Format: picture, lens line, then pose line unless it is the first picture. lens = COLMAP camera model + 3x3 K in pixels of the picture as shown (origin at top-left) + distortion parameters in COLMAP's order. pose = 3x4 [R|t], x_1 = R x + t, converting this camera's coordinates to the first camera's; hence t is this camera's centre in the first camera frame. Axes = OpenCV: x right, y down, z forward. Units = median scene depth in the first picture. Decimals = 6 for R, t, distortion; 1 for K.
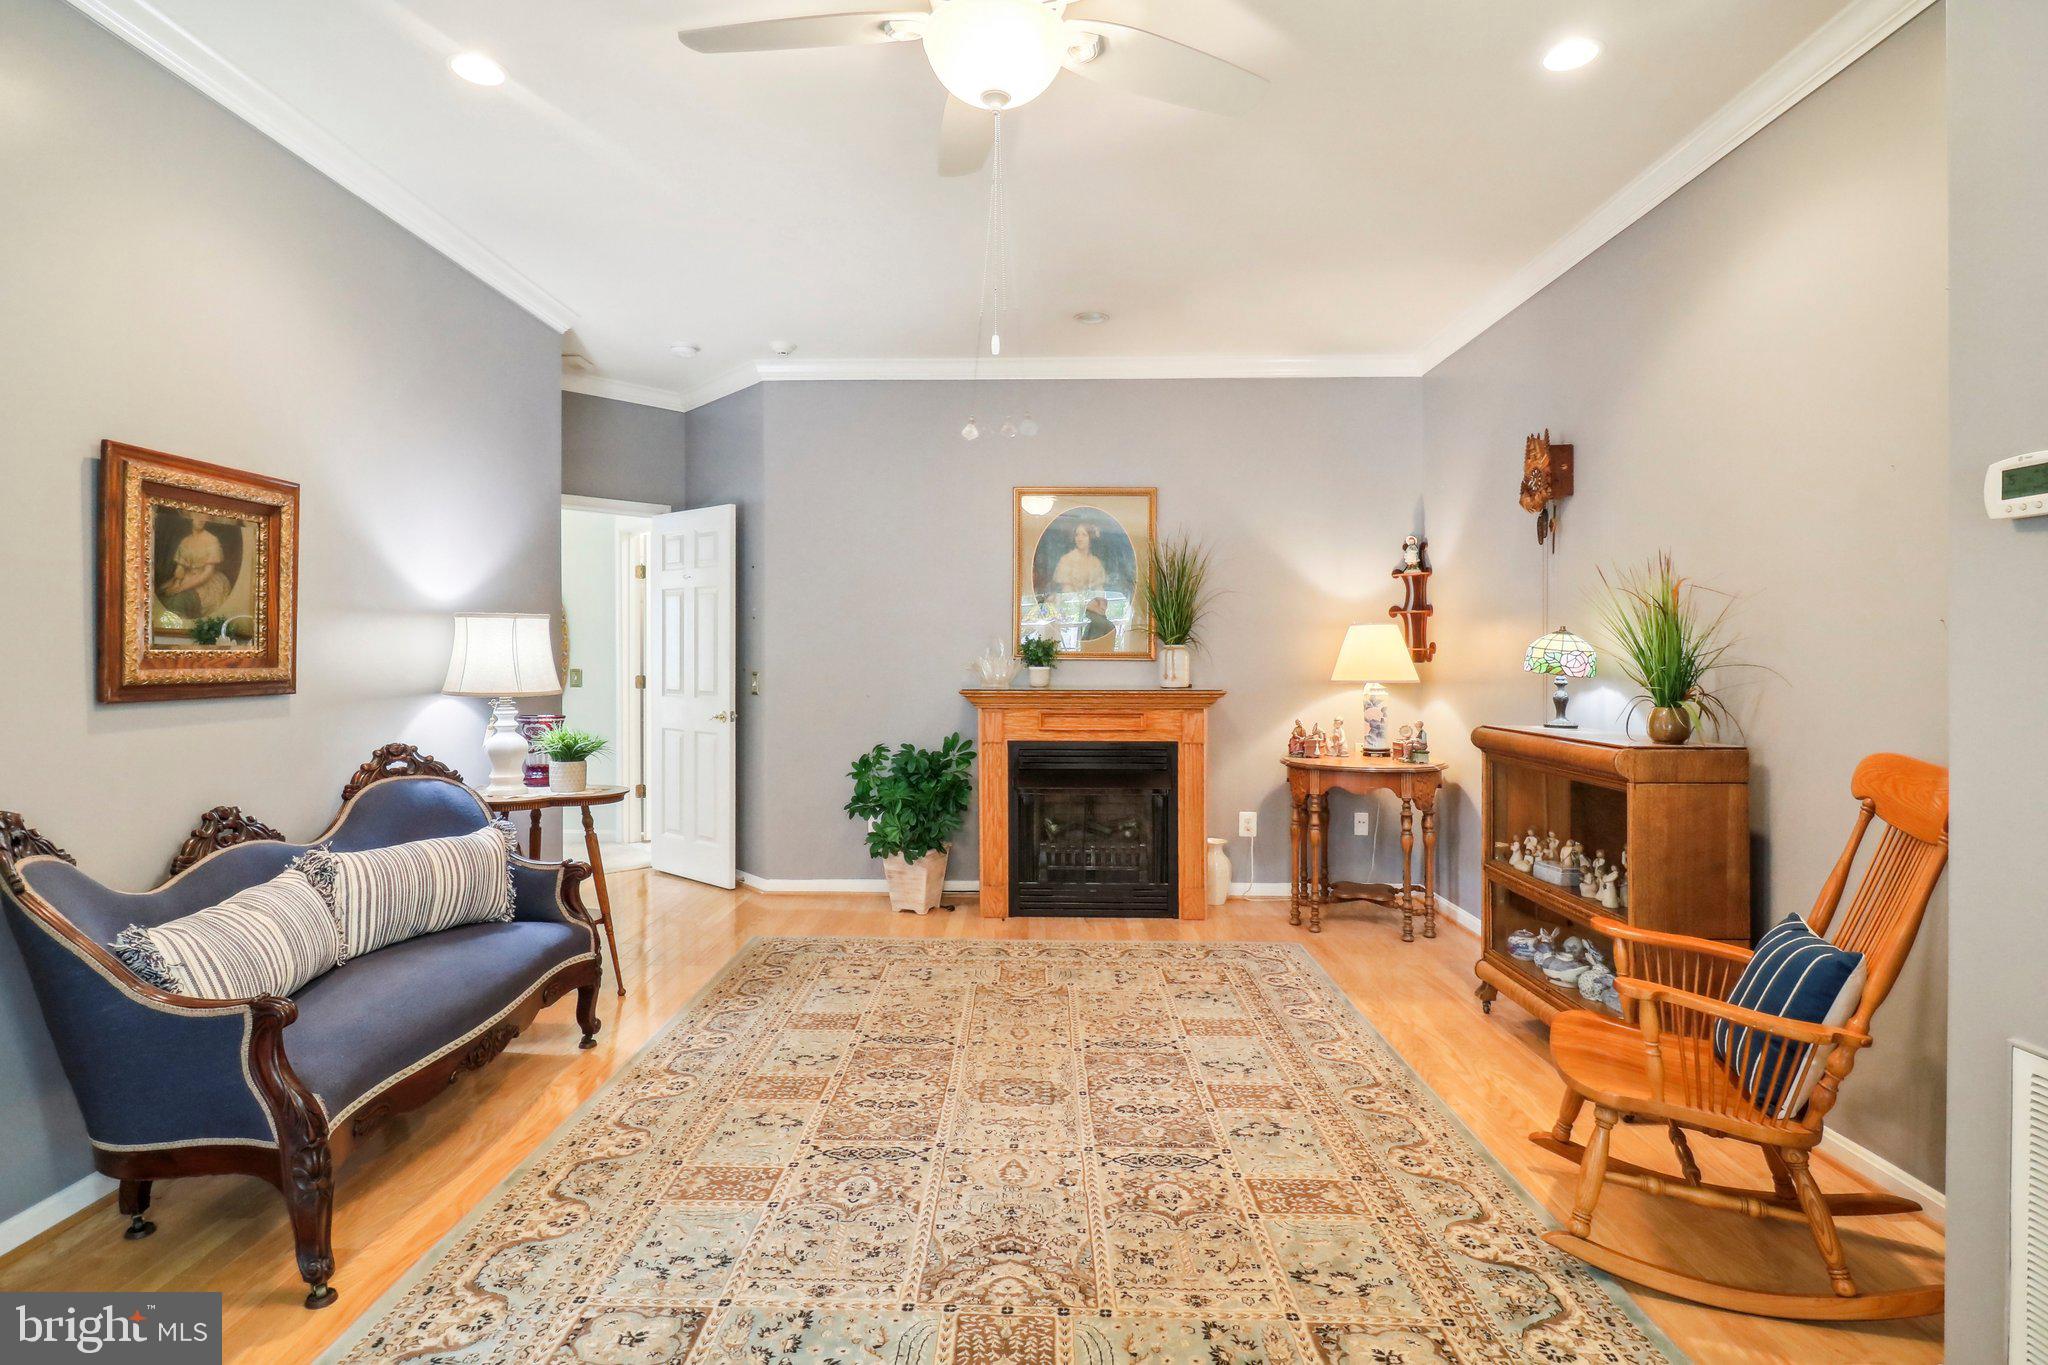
lens RADIAL K [[1015.7, 0, 1014.9], [0, 1015.7, 664.3], [0, 0, 1]] dist [-0.001067, -0.012876]
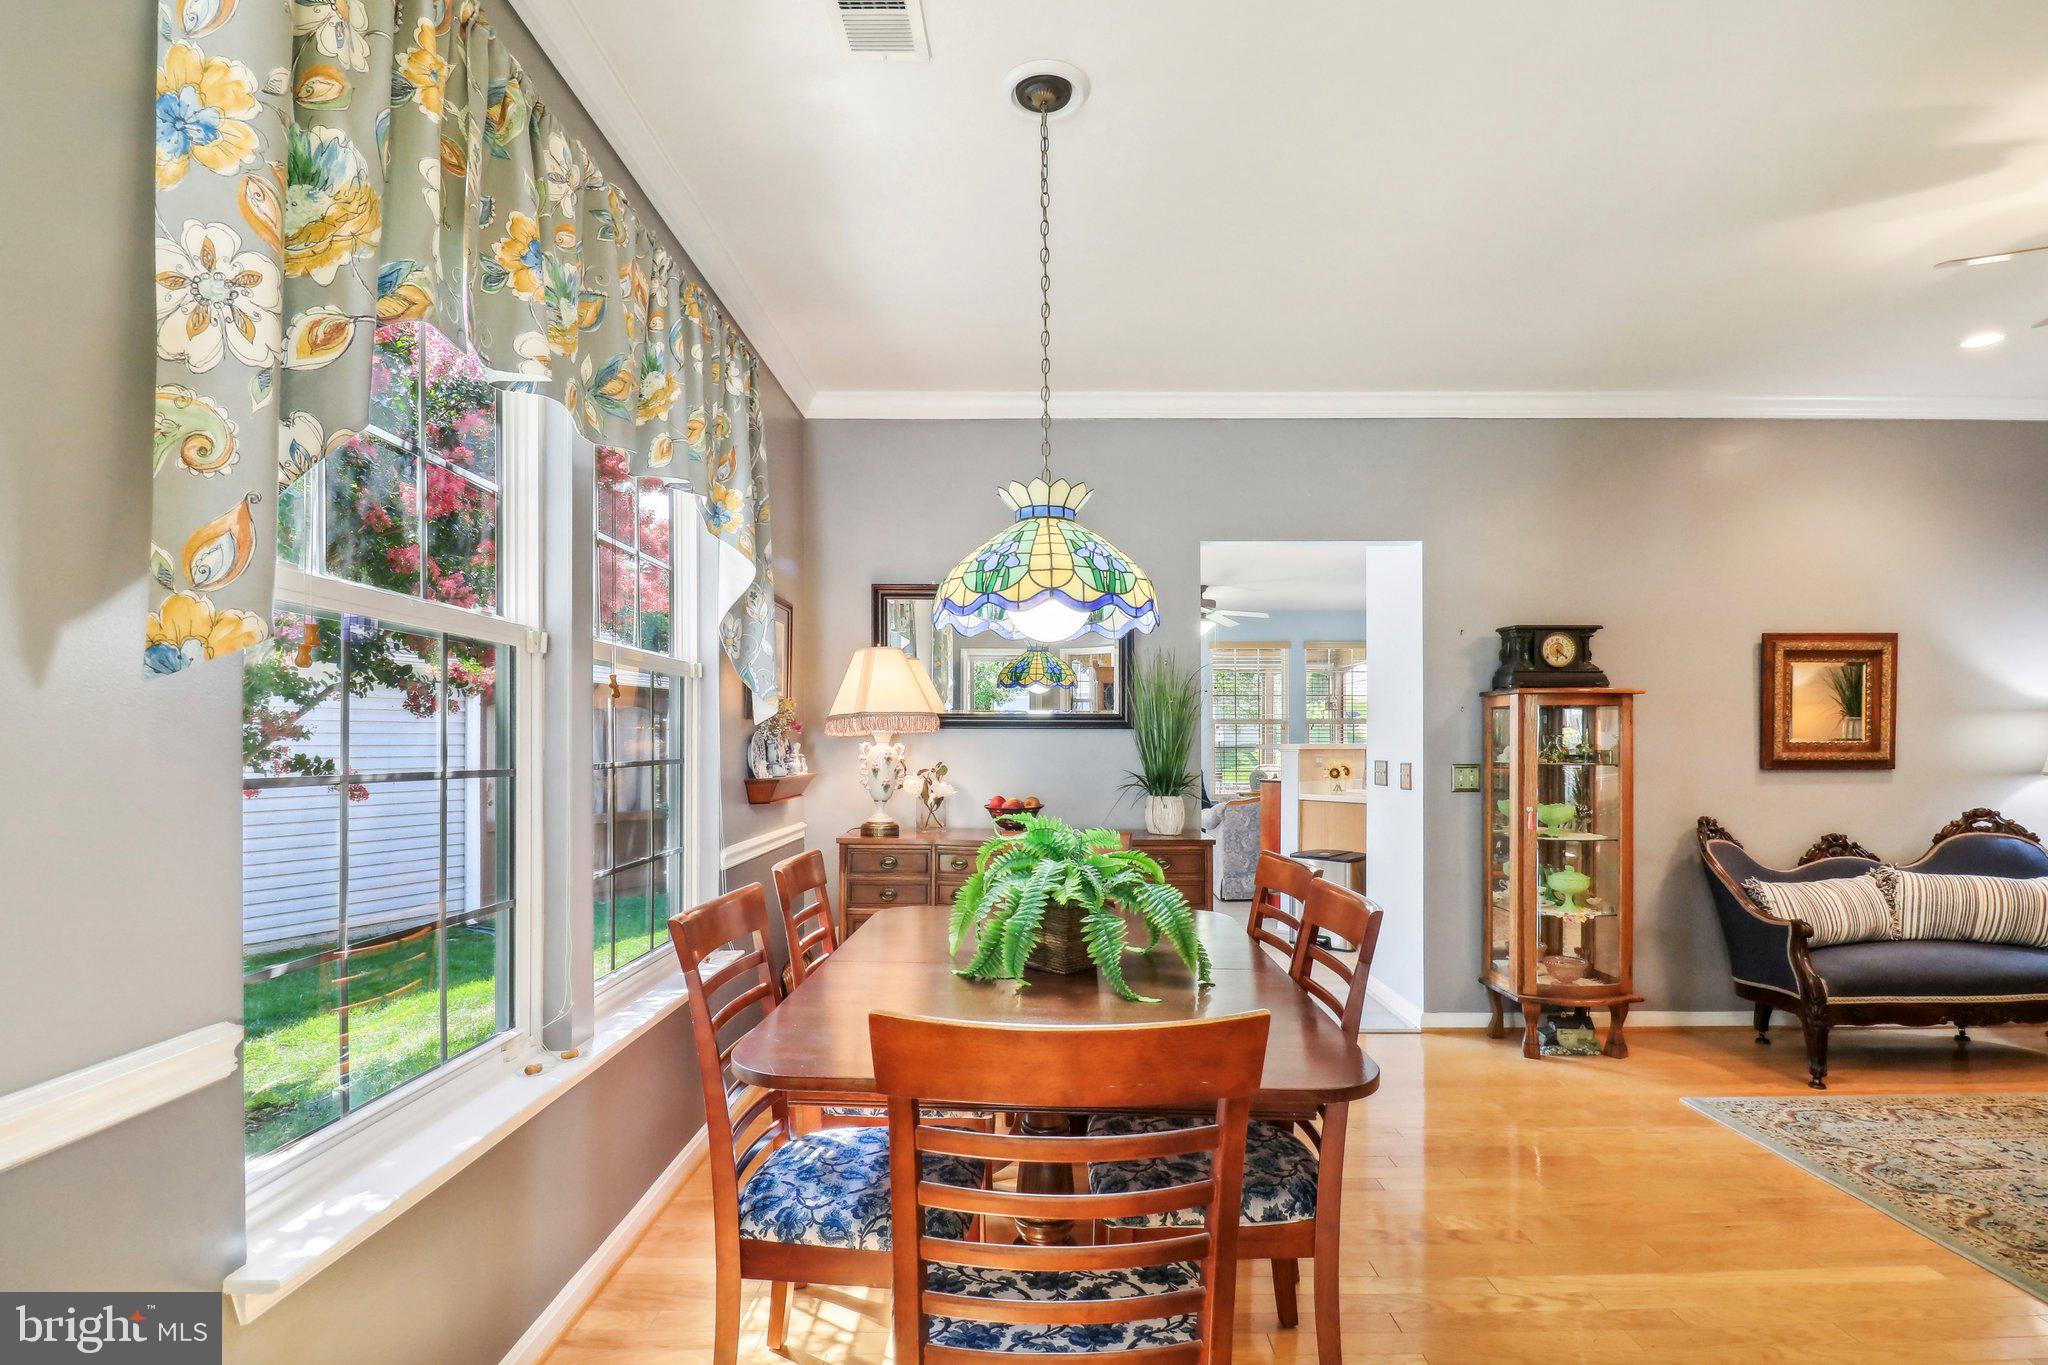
lens RADIAL K [[989.6, 0, 1045.5], [0, 989.6, 754.2], [0, 0, 1]] dist [-0.027965, -0.000058]
pose [[0.032105, 0.010570, -0.999429, 0.814576], [-0.005268, 0.999932, 0.010406, -0.002422], [0.999471, 0.004931, 0.032158, -0.387405]]
